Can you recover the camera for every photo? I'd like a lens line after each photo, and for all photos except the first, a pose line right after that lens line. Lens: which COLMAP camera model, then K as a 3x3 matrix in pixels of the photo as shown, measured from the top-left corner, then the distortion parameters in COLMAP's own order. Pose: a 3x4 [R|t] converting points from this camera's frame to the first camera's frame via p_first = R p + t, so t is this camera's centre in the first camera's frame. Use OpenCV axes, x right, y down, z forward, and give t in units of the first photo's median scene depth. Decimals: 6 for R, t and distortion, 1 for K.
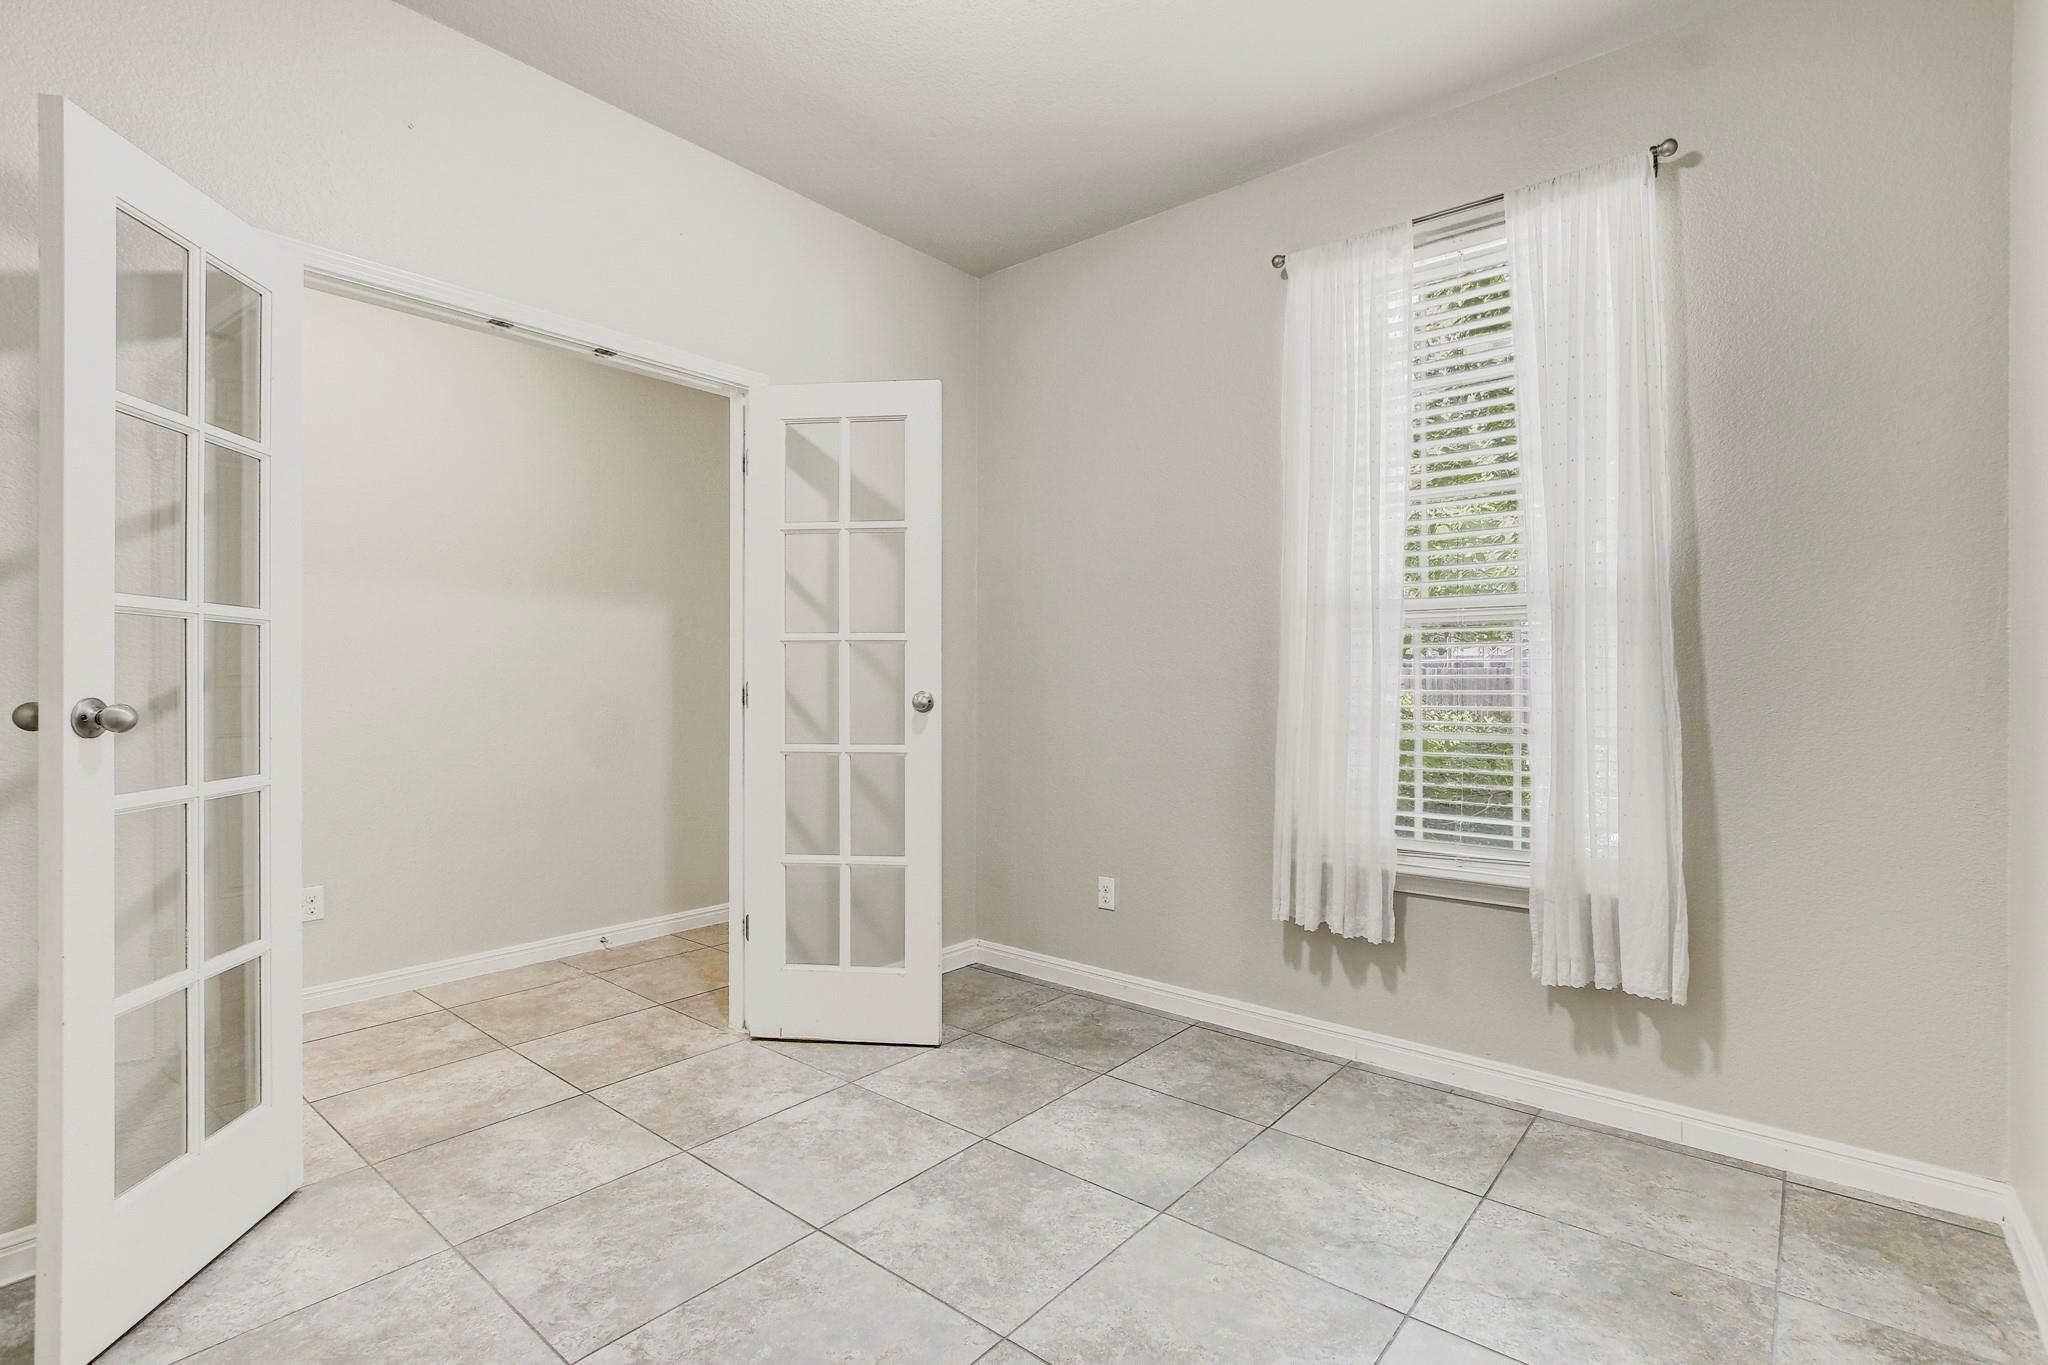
lens RADIAL K [[947.1, 0, 1026.7], [0, 947.1, 686.4], [0, 0, 1]] dist [-0.005525, 0.001805]
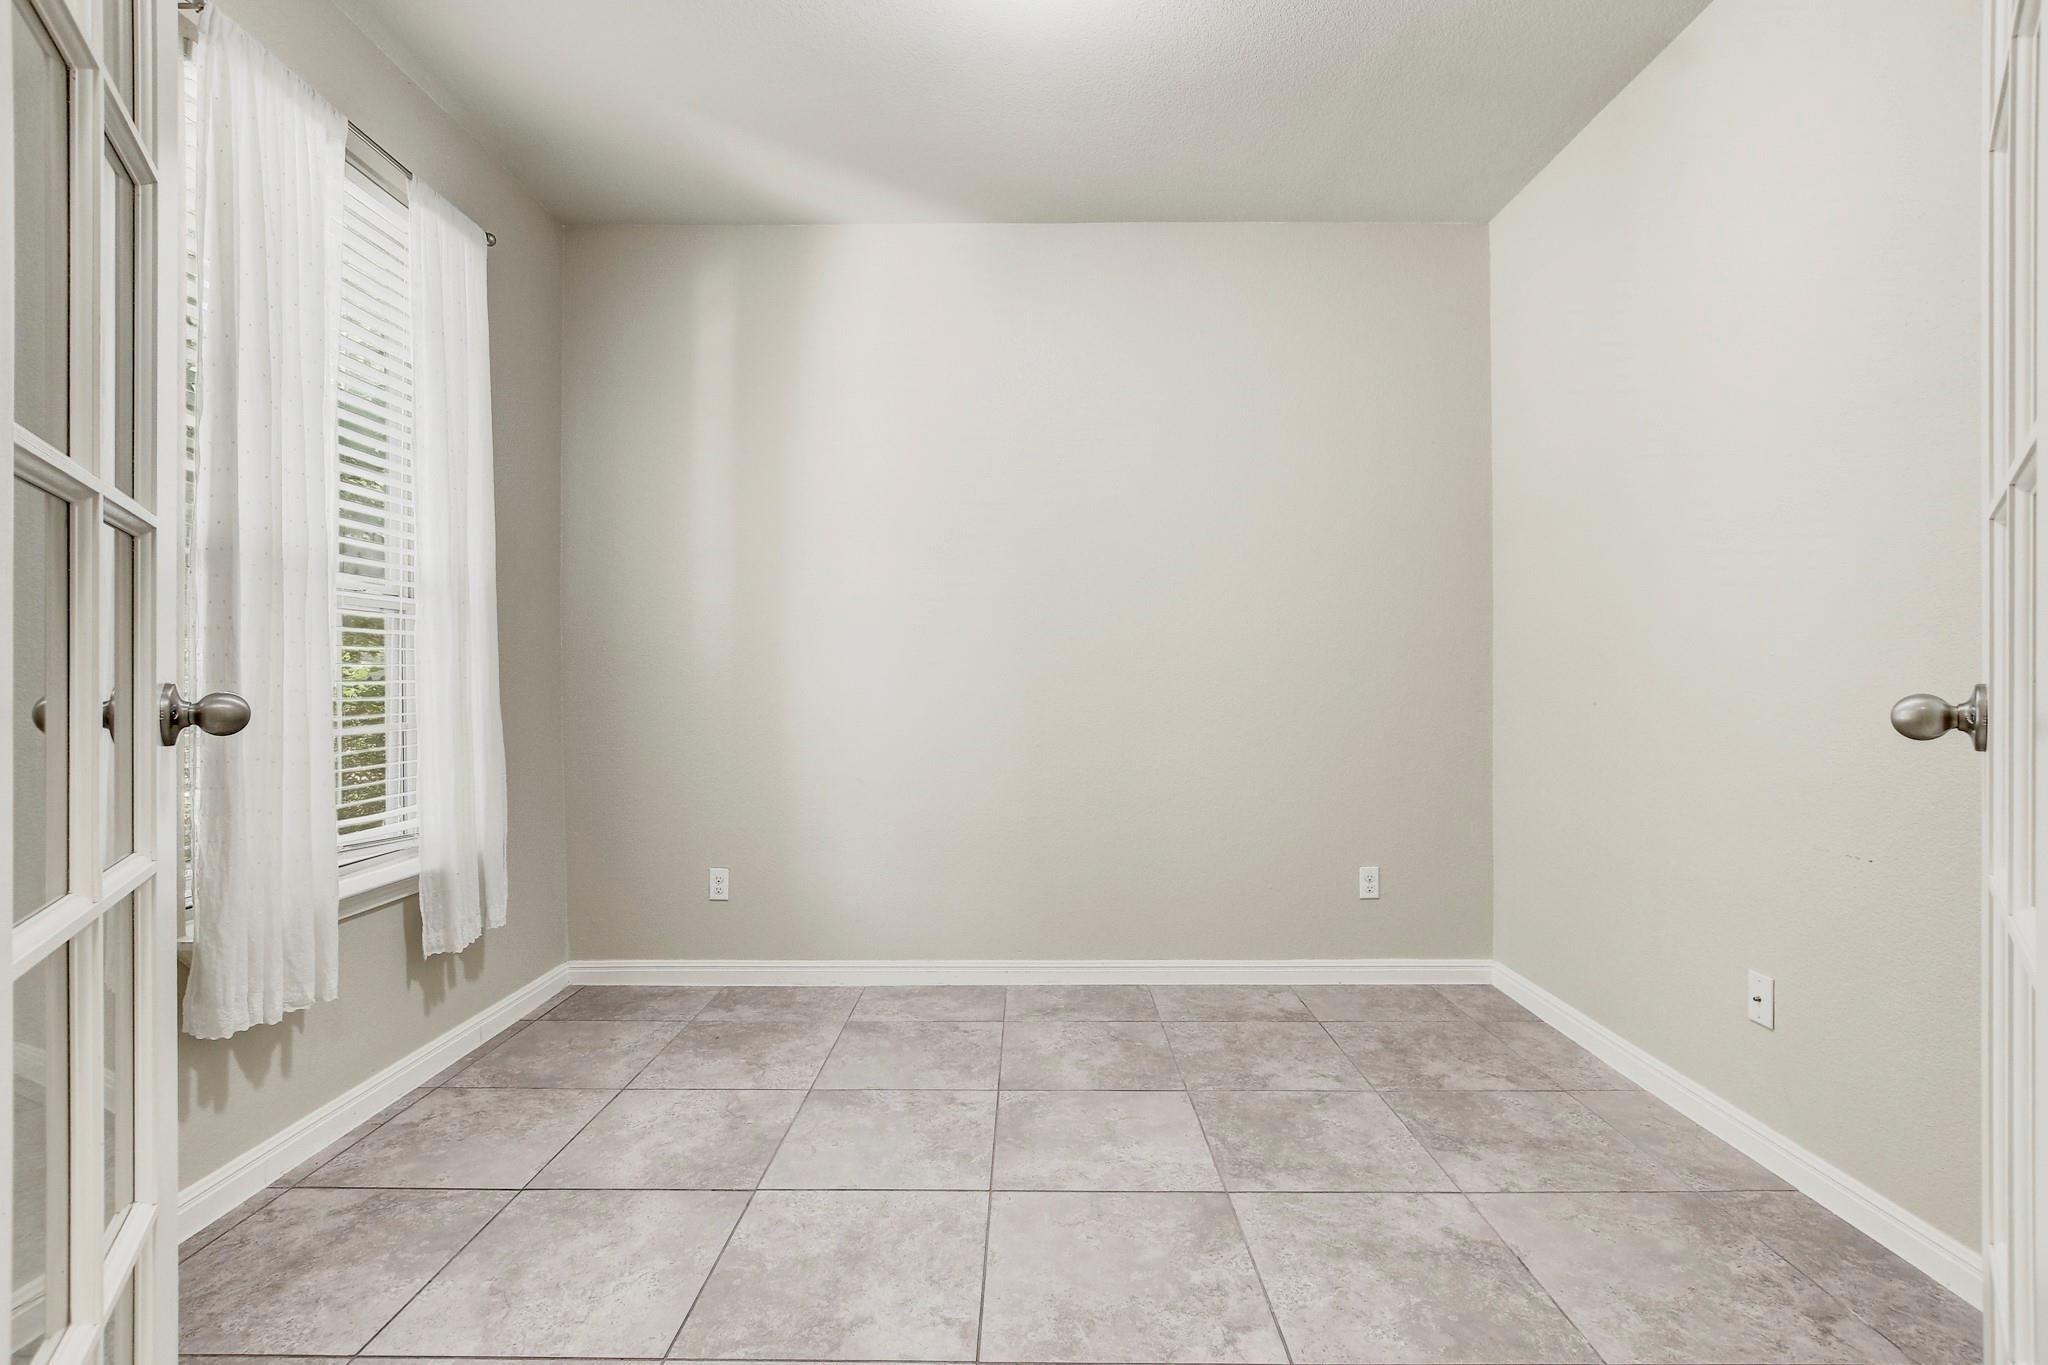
lens RADIAL K [[947.1, 0, 1025.1], [0, 947.1, 680.3], [0, 0, 1]] dist [-0.005525, 0.001805]
pose [[-0.637562, 0.000713, 0.770399, -0.774607], [0.001164, 0.999999, 0.000038, 0.008921], [-0.770398, 0.000921, -0.637562, 1.339803]]
